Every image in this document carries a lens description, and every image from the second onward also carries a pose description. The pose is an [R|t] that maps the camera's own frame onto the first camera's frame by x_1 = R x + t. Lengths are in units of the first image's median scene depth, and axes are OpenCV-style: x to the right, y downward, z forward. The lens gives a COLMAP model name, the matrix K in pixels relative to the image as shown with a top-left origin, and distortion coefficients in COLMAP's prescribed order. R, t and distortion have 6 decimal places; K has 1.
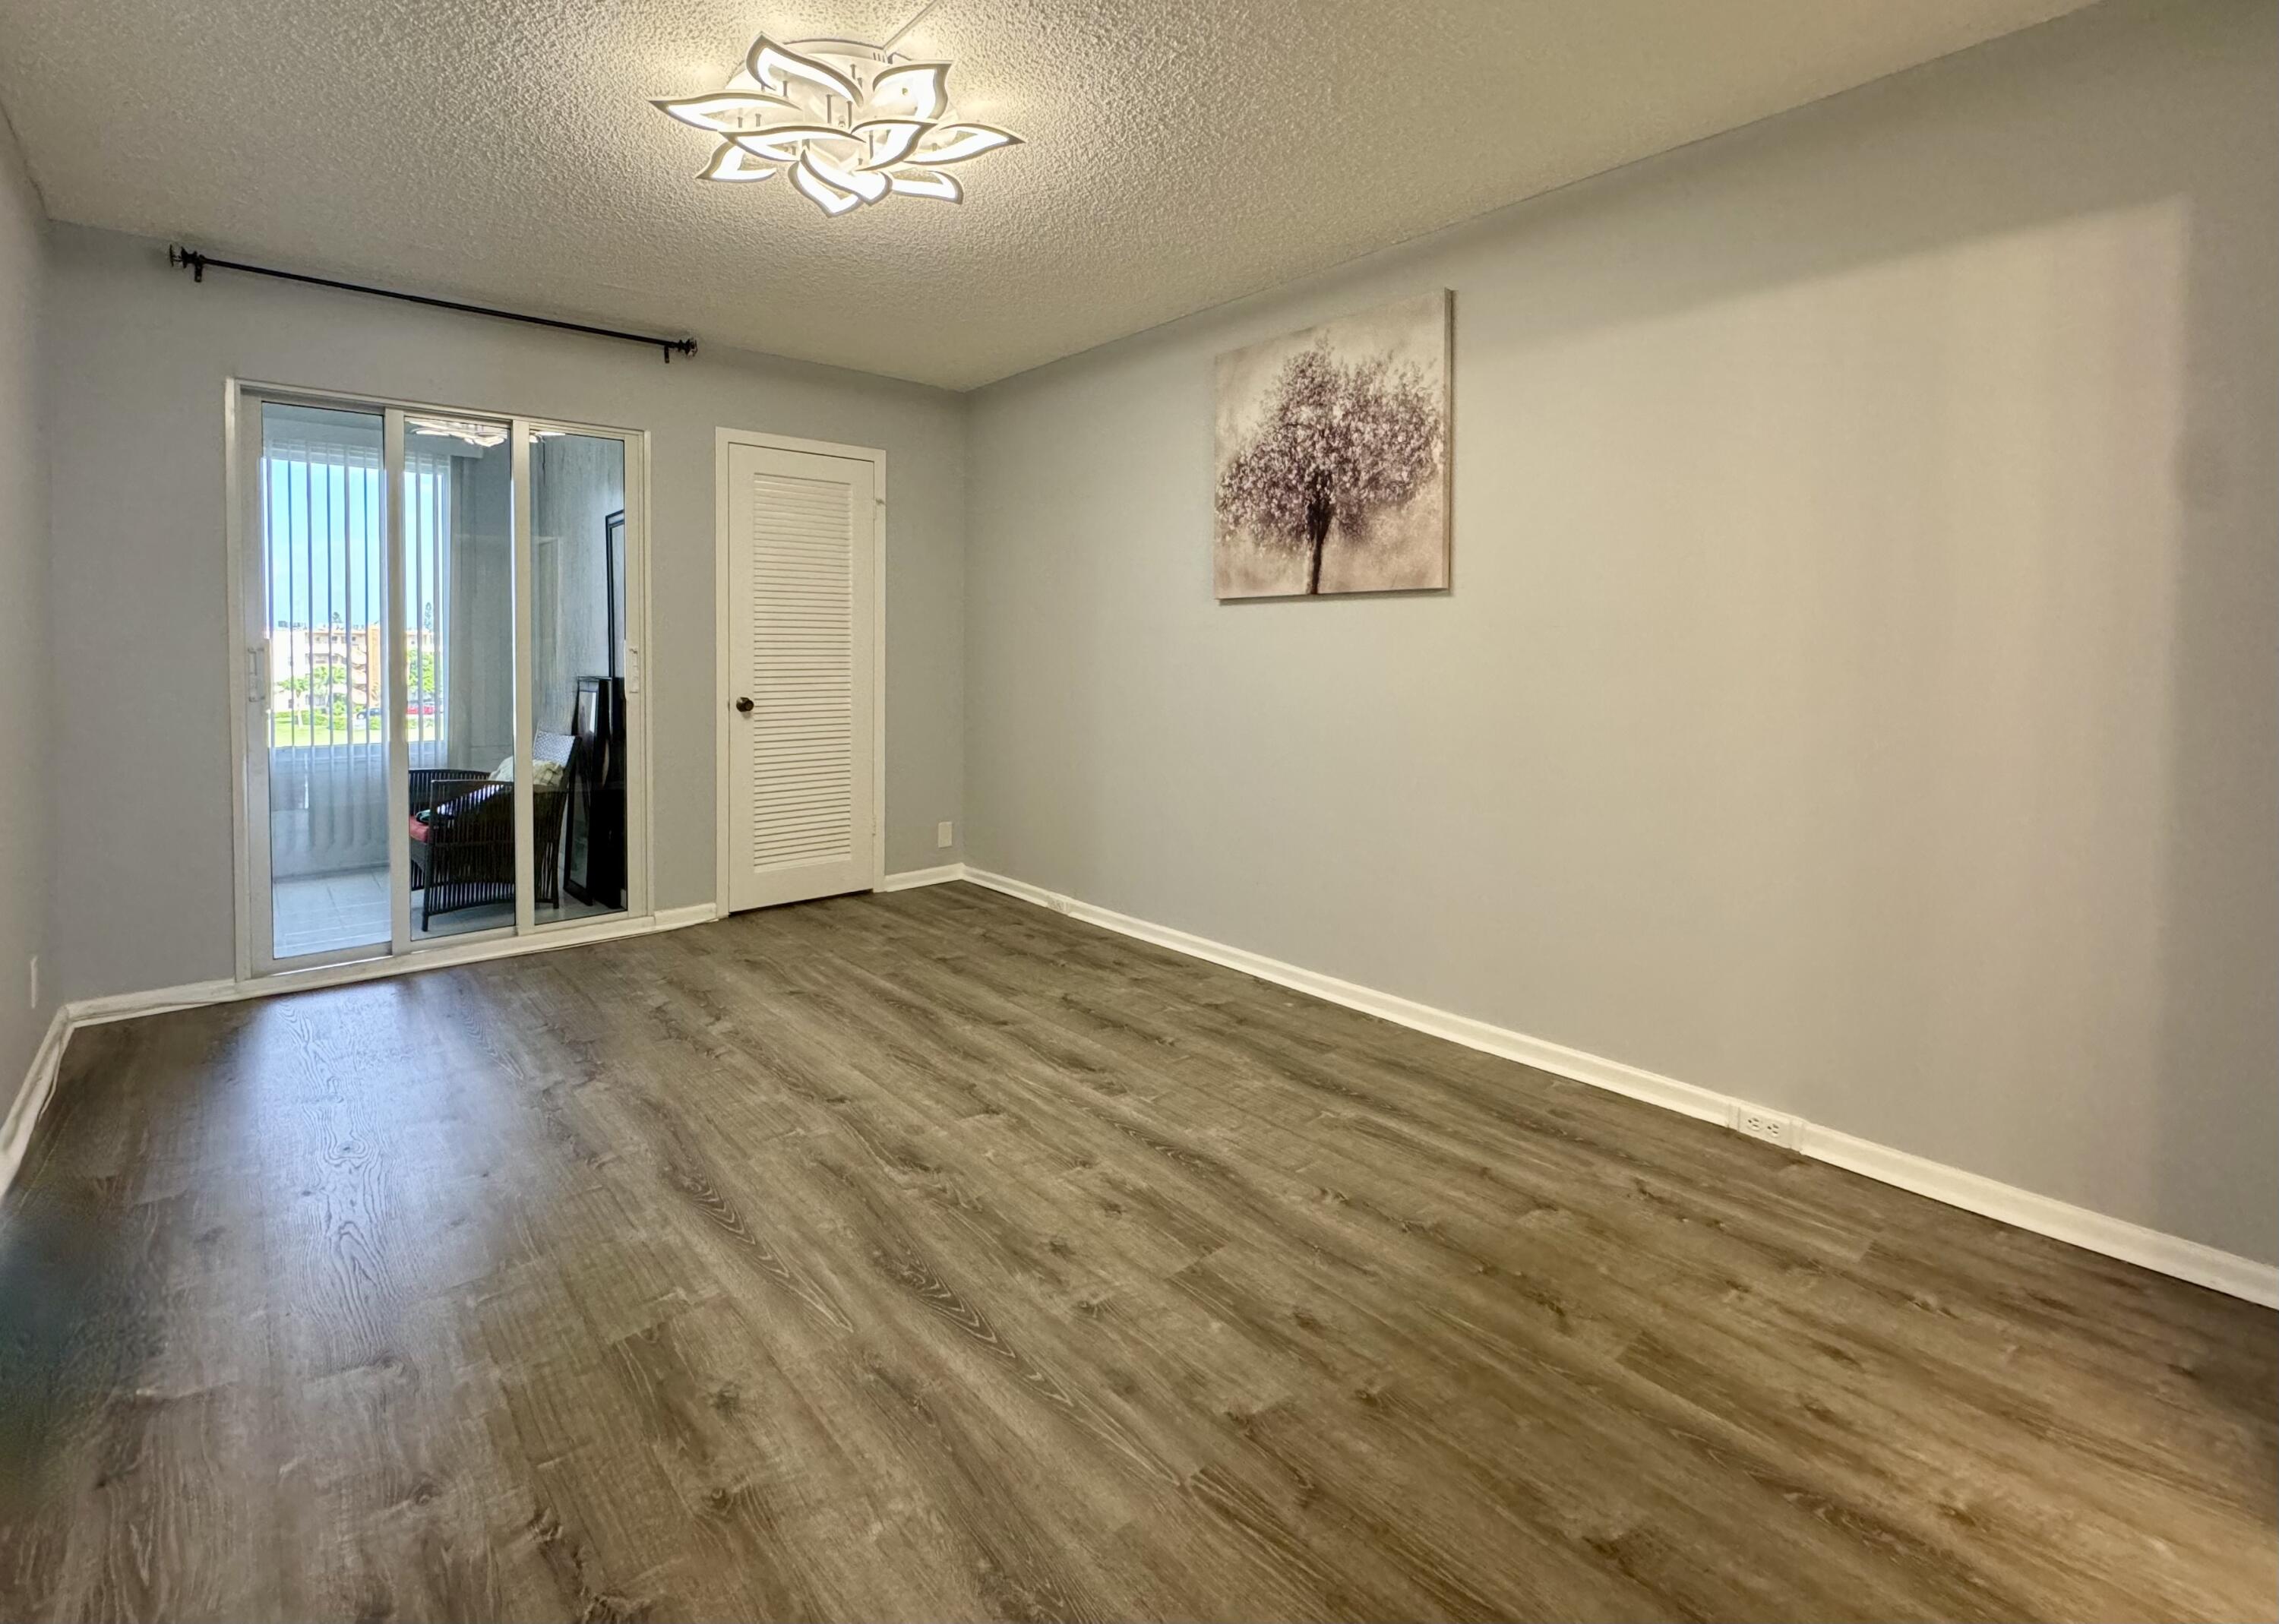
lens RADIAL K [[1171.0, 0, 1137.4], [0, 1171.0, 675.5], [0, 0, 1]] dist [0.000956, 0.001353]
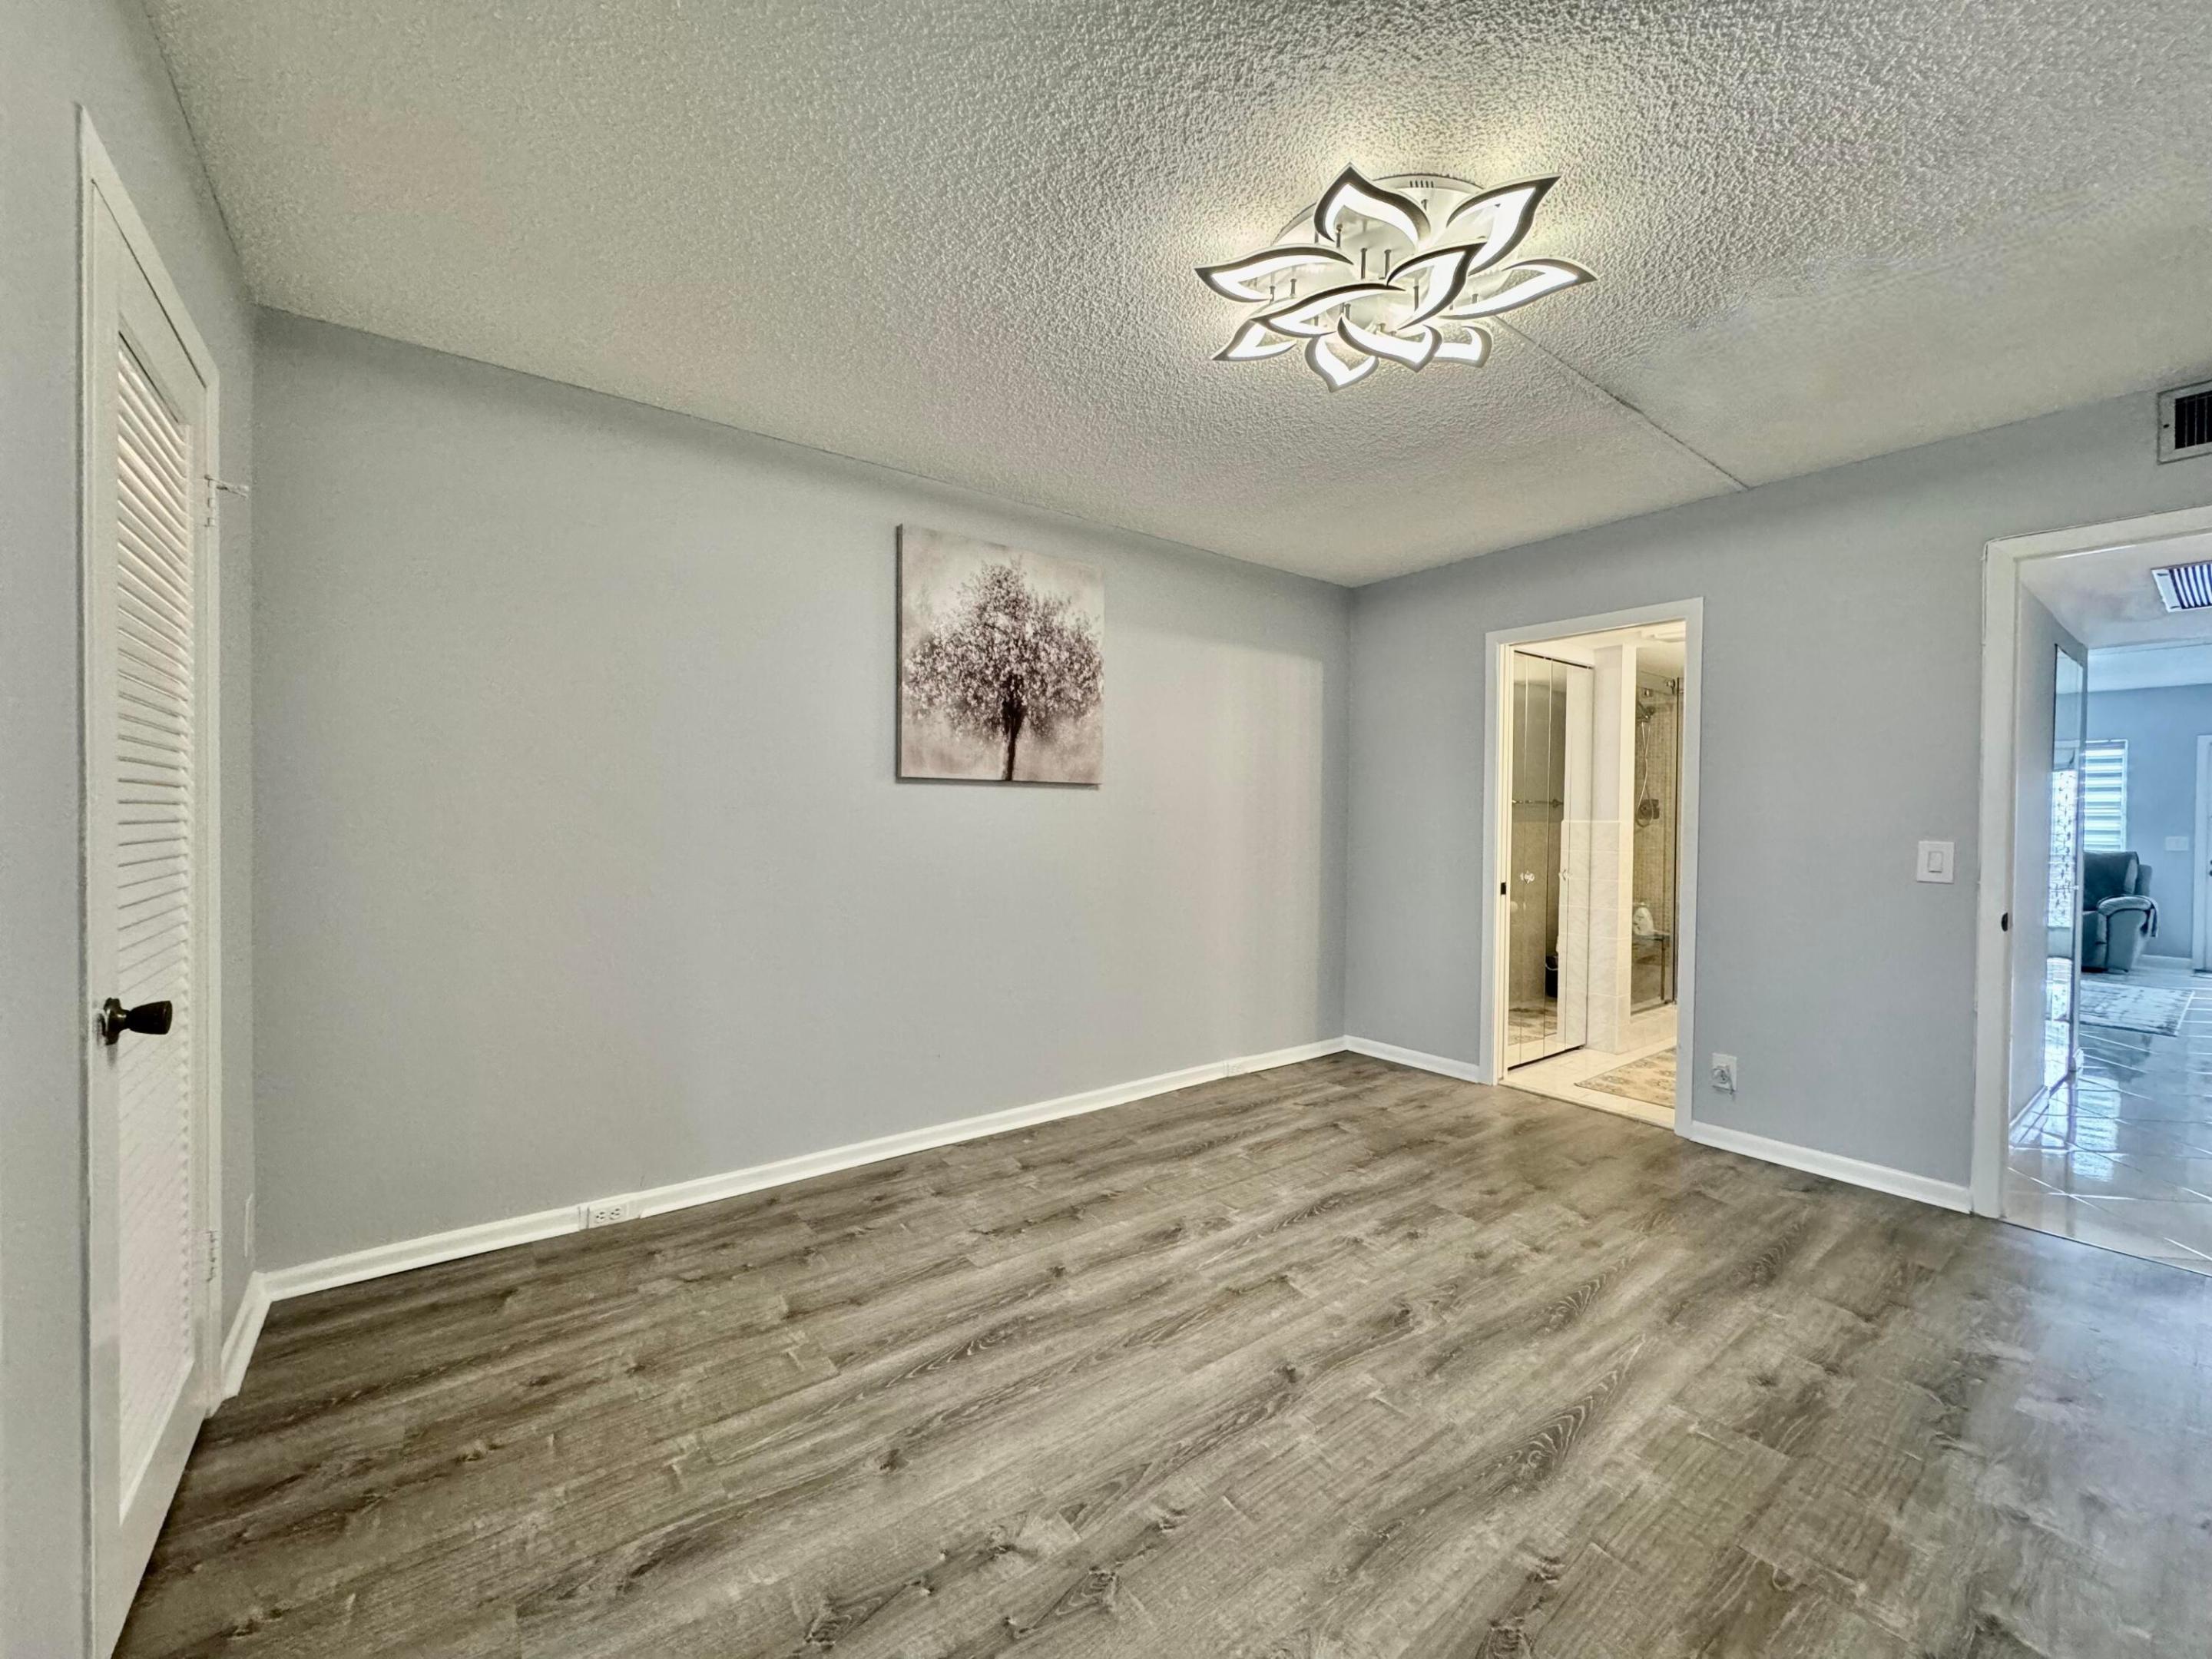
lens RADIAL K [[880.4, 0, 1104.5], [0, 880.4, 828.0], [0, 0, 1]] dist [-0.001707, -0.000301]
pose [[0.009796, -0.013888, 0.999856, -0.837951], [0.014180, 0.999805, 0.013749, -0.039740], [-0.999851, 0.014043, 0.009991, 1.061122]]
